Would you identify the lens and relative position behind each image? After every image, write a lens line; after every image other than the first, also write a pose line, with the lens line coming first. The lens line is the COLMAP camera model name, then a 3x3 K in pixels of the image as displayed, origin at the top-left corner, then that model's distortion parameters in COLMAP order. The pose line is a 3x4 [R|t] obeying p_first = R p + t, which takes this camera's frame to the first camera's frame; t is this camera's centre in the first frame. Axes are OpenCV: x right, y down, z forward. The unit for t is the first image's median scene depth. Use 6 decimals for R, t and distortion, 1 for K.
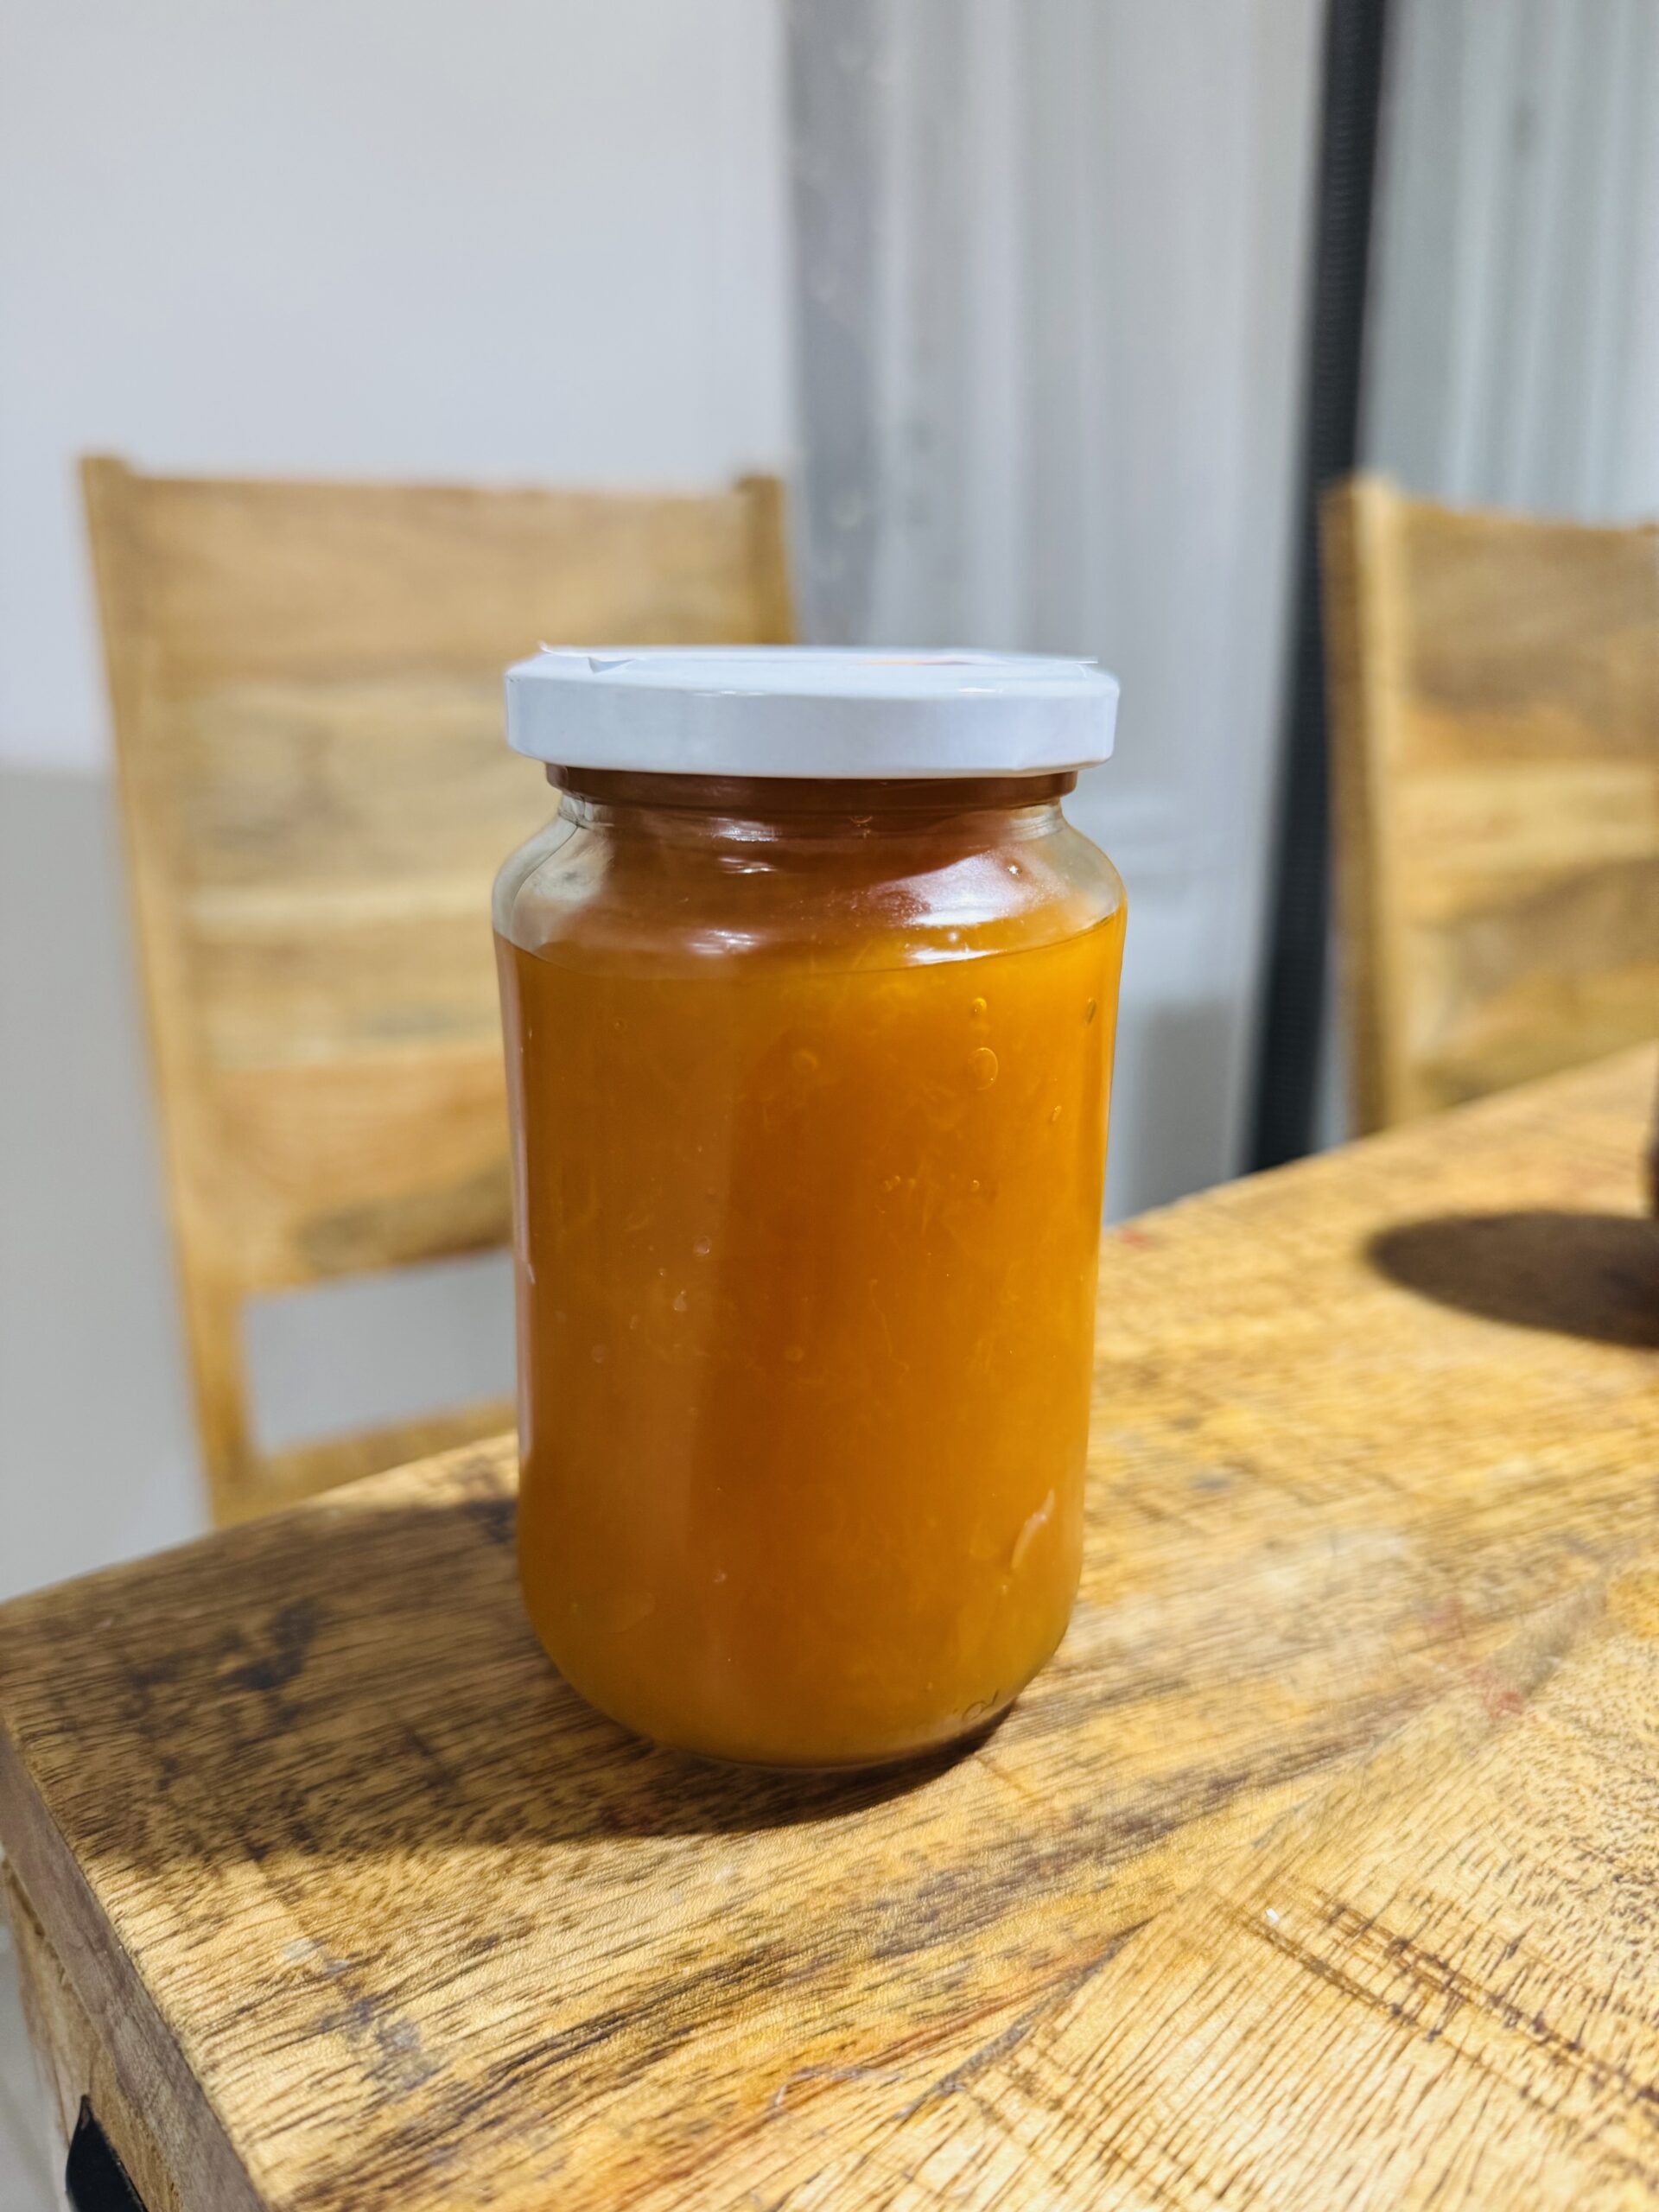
lens RADIAL K [[1717.0, 0, 806.5], [0, 1717.0, 1108.8], [0, 0, 1]] dist [-0.072177, 0.033403]
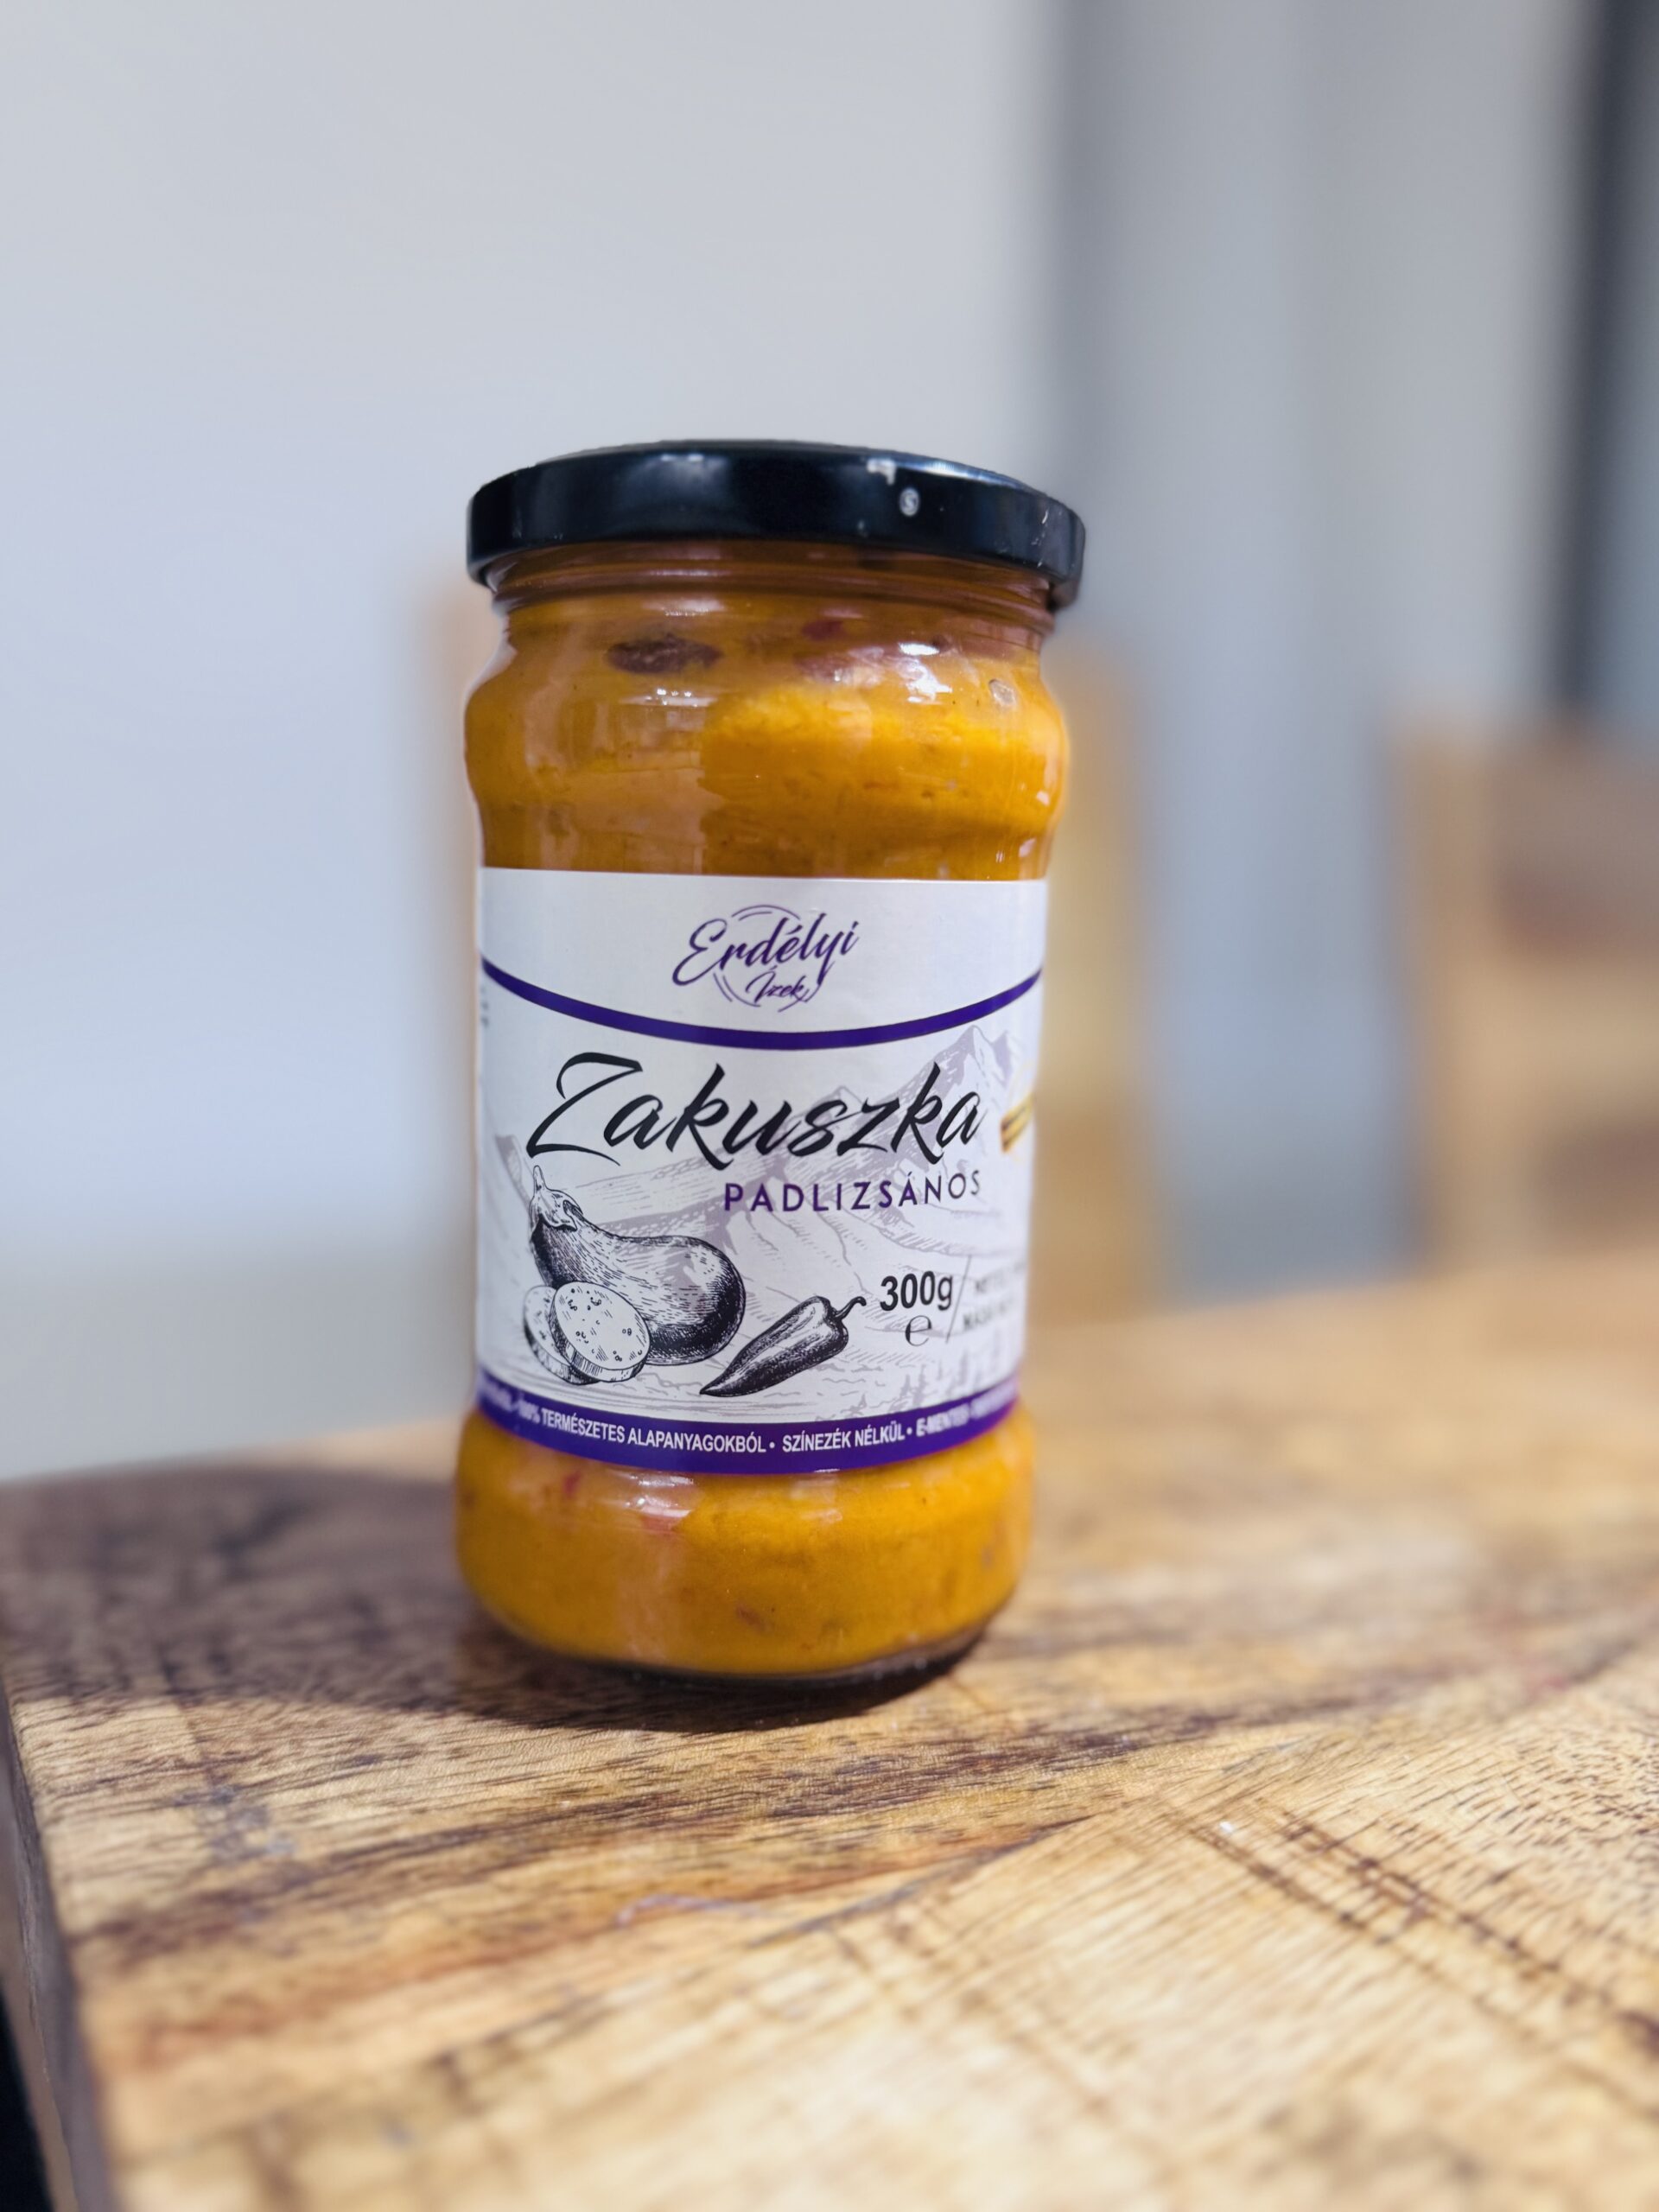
lens RADIAL K [[1720.4, 0, 809.6], [0, 1720.4, 1111.4], [0, 0, 1]] dist [-0.089355, 0.056436]
pose [[0.989456, 0.047570, -0.136798, 0.169008], [-0.067567, 0.987052, -0.145474, 0.260321], [0.128107, 0.153183, 0.979859, 0.048500]]
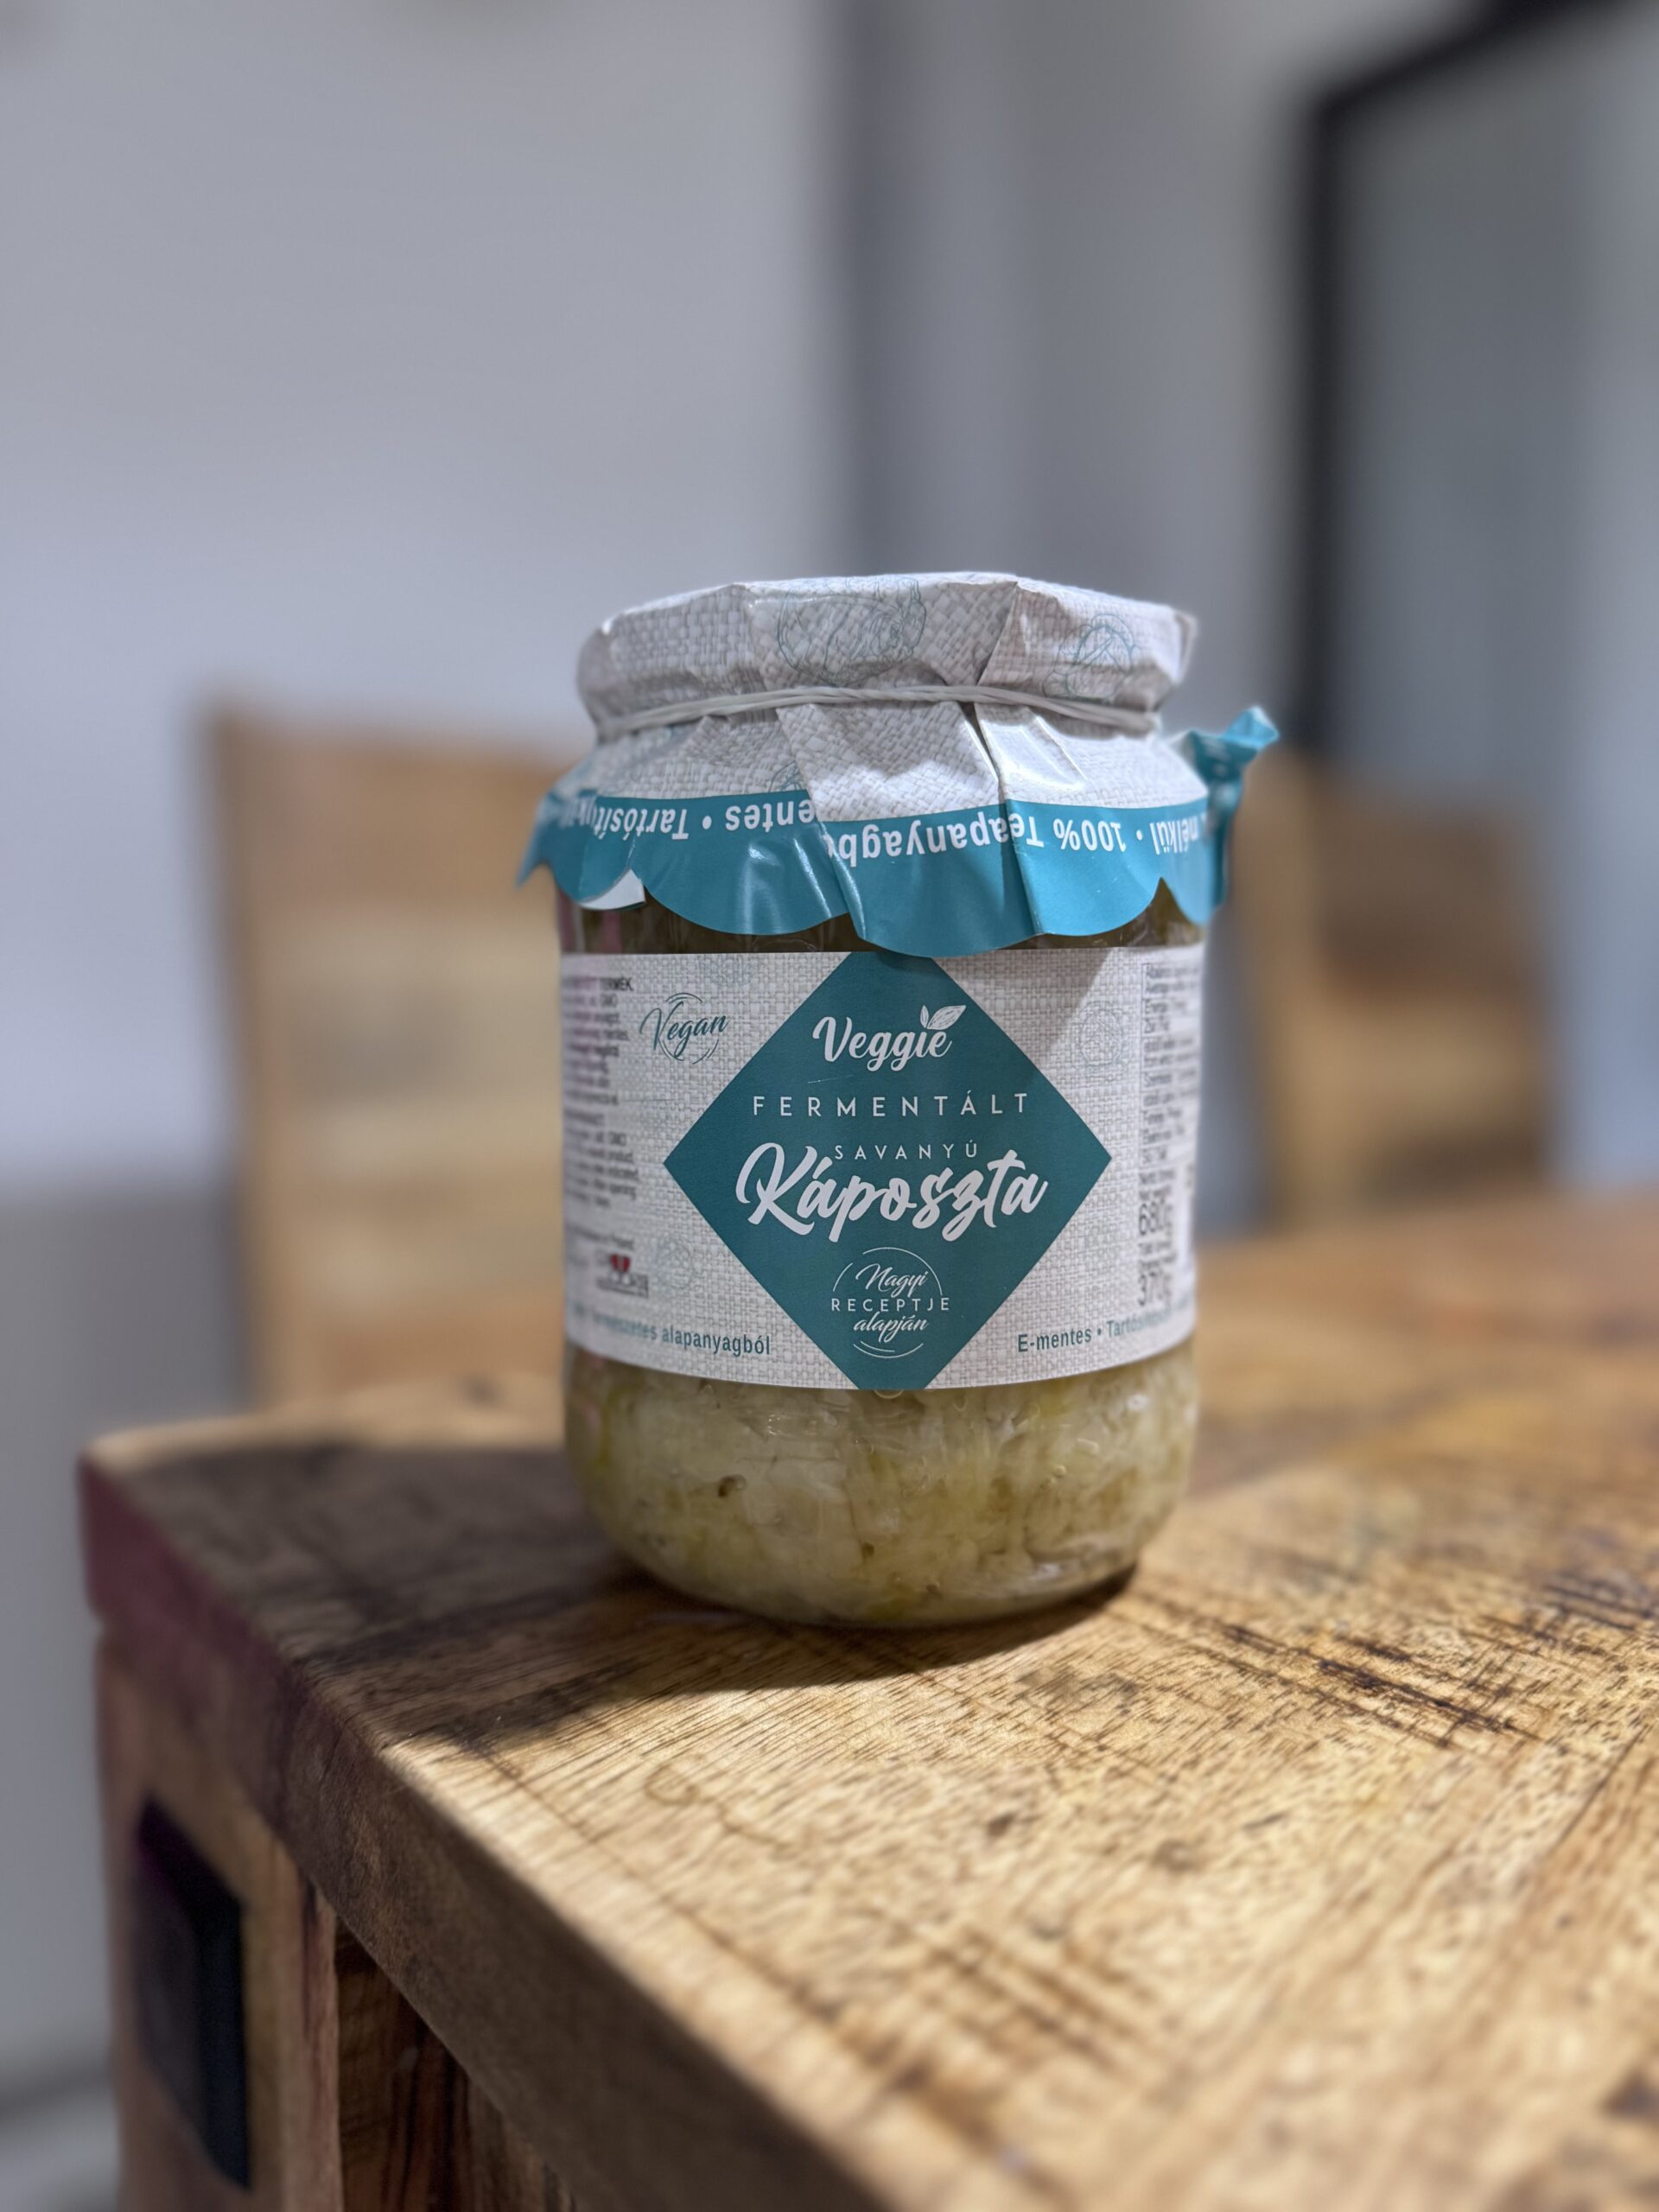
lens RADIAL K [[1678.1, 0, 821.5], [0, 1678.1, 1102.1], [0, 0, 1]] dist [-0.007897, -0.071666]
pose [[0.999803, 0.005034, -0.019198, 0.154757], [-0.008477, 0.982942, -0.183721, 0.367284], [0.017945, 0.183847, 0.982791, -0.479161]]
